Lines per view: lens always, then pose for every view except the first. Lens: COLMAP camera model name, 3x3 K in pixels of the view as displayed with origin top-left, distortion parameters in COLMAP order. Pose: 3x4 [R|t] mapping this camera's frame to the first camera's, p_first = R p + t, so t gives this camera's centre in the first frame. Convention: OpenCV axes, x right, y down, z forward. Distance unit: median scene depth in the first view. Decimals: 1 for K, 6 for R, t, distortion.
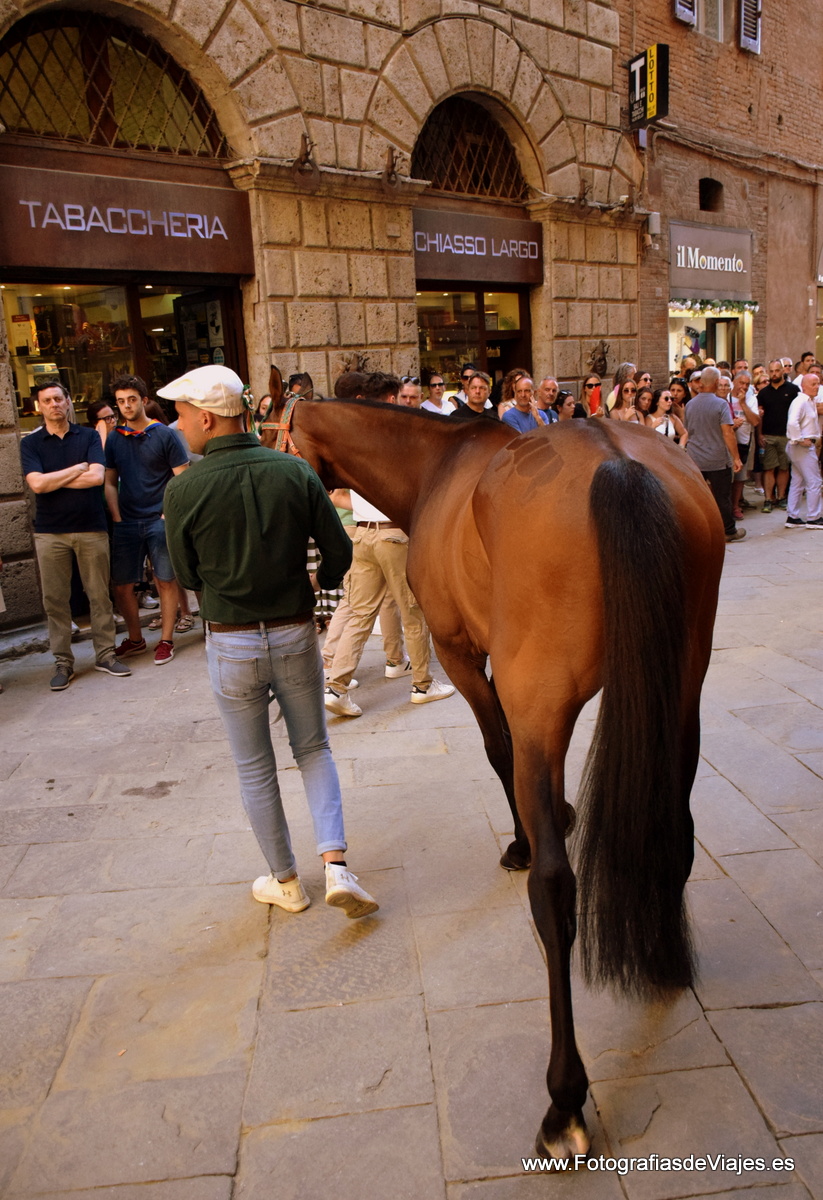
lens RADIAL K [[953.6, 0, 407.7], [0, 953.6, 579.0], [0, 0, 1]] dist [-0.012163, -0.012184]
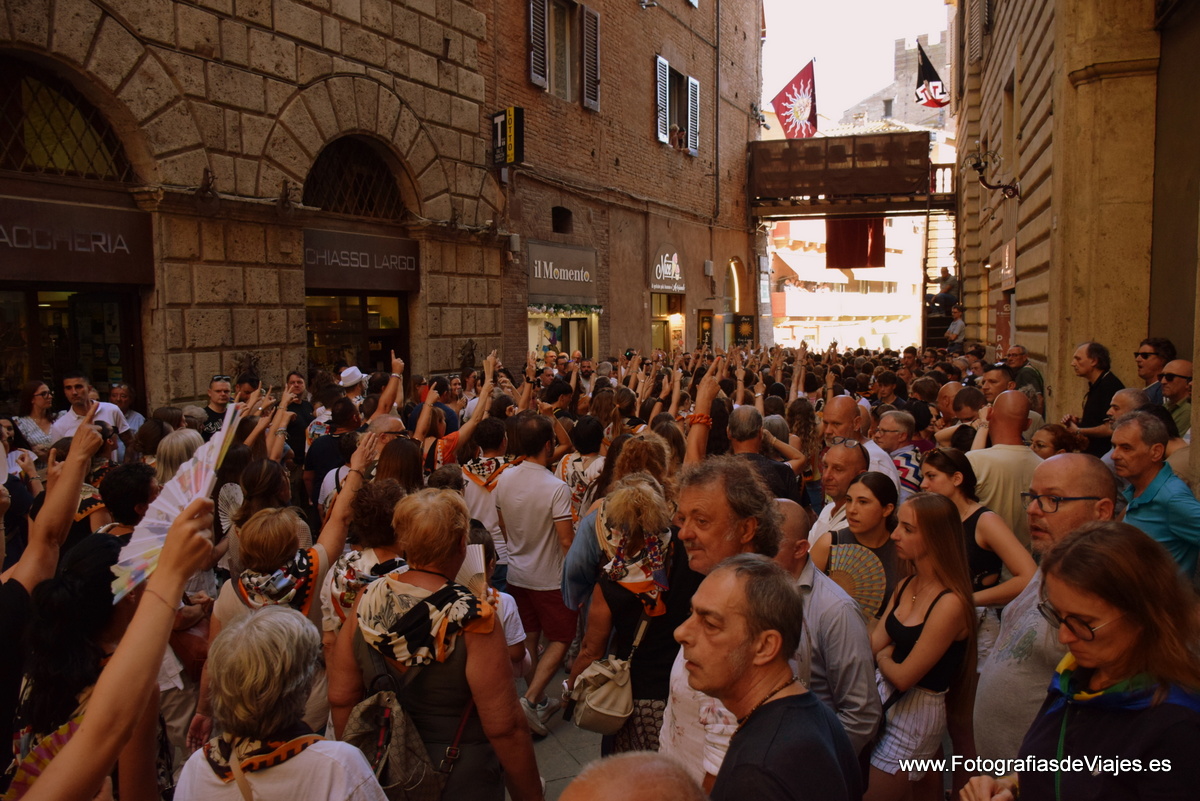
lens RADIAL K [[948.7, 0, 600.0], [0, 948.7, 400.5], [0, 0, 1]] dist [-0.021674, -0.003587]
pose [[0.951609, 0.019660, 0.306681, -0.000629], [0.017590, 0.992831, -0.118228, -0.034542], [-0.306806, 0.117902, 0.944441, -0.137945]]
